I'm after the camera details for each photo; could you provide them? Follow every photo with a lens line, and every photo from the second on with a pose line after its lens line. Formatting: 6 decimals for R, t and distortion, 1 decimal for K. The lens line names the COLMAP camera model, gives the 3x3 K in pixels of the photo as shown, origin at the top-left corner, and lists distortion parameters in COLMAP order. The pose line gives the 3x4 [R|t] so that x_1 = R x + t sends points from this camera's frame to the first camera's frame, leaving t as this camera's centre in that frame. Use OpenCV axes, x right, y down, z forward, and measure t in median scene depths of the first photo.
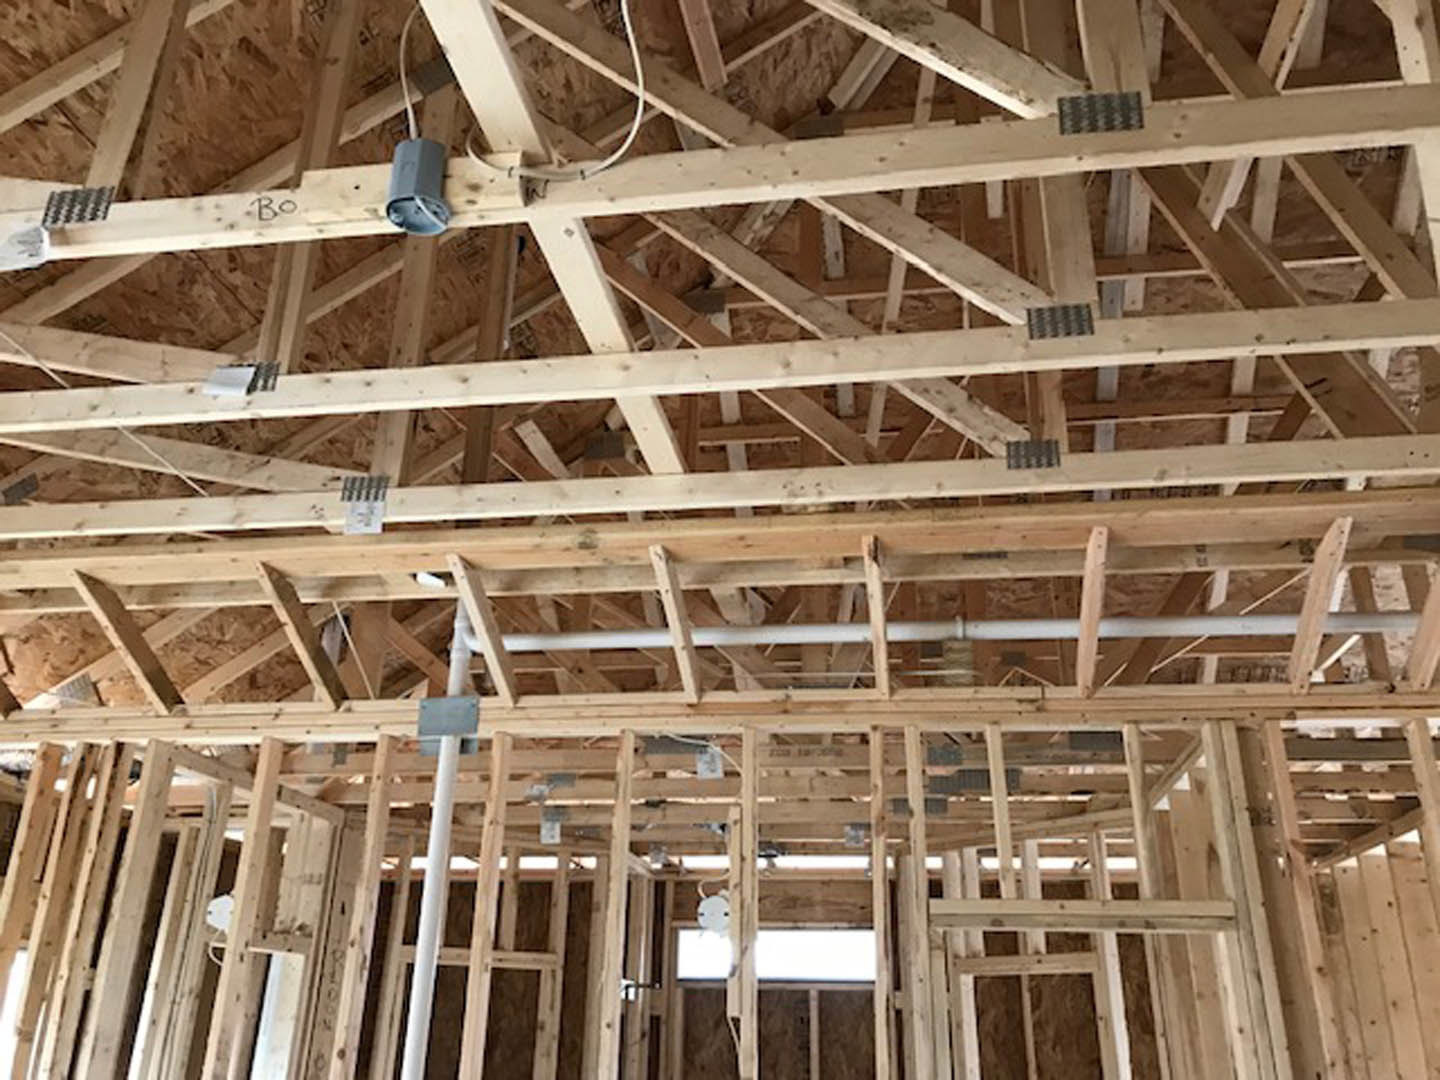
lens RADIAL K [[1195.5, 0, 720.0], [0, 1195.5, 540.0], [0, 0, 1]] dist [0.030079, 0.006537]
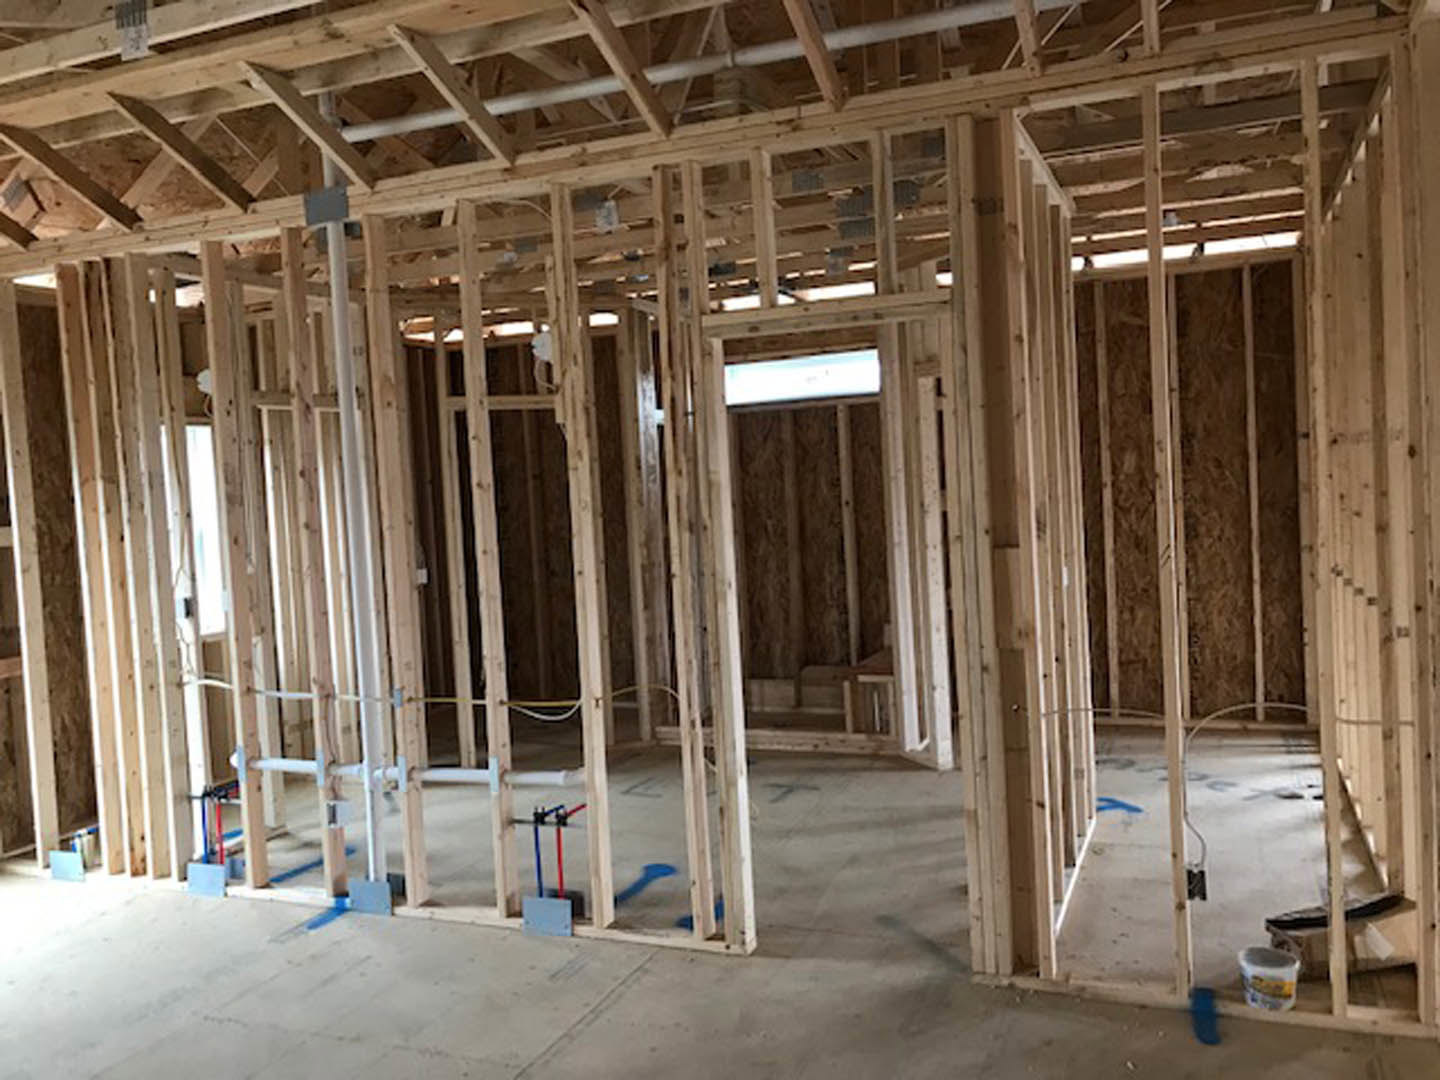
lens RADIAL K [[1195.5, 0, 720.0], [0, 1195.5, 540.0], [0, 0, 1]] dist [0.030079, 0.006537]
pose [[0.966453, -0.060543, -0.249606, 0.426486], [0.162852, 0.895944, 0.413236, 0.017049], [0.198614, -0.440022, 0.875747, -0.095064]]
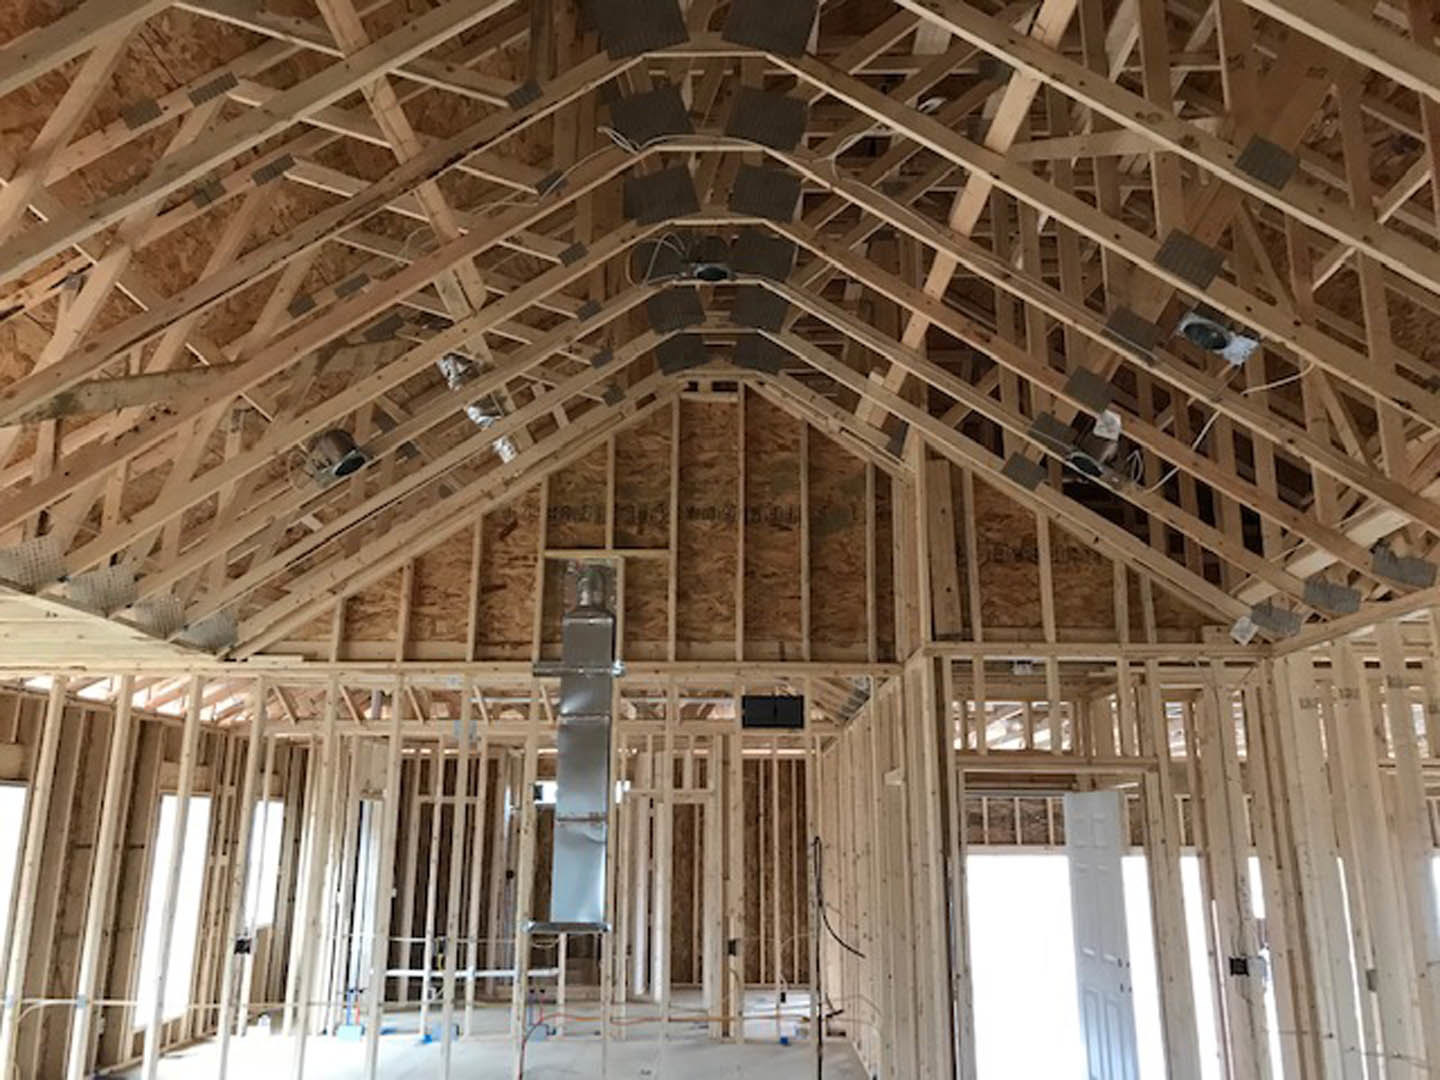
lens RADIAL K [[1189.1, 0, 720.0], [0, 1189.1, 540.0], [0, 0, 1]] dist [0.122119, 0.002743]
pose [[0.992412, 0.016317, 0.121869, 0.026004], [-0.035265, 0.987287, 0.154988, -0.798283], [-0.117791, -0.158109, 0.980371, -1.912501]]
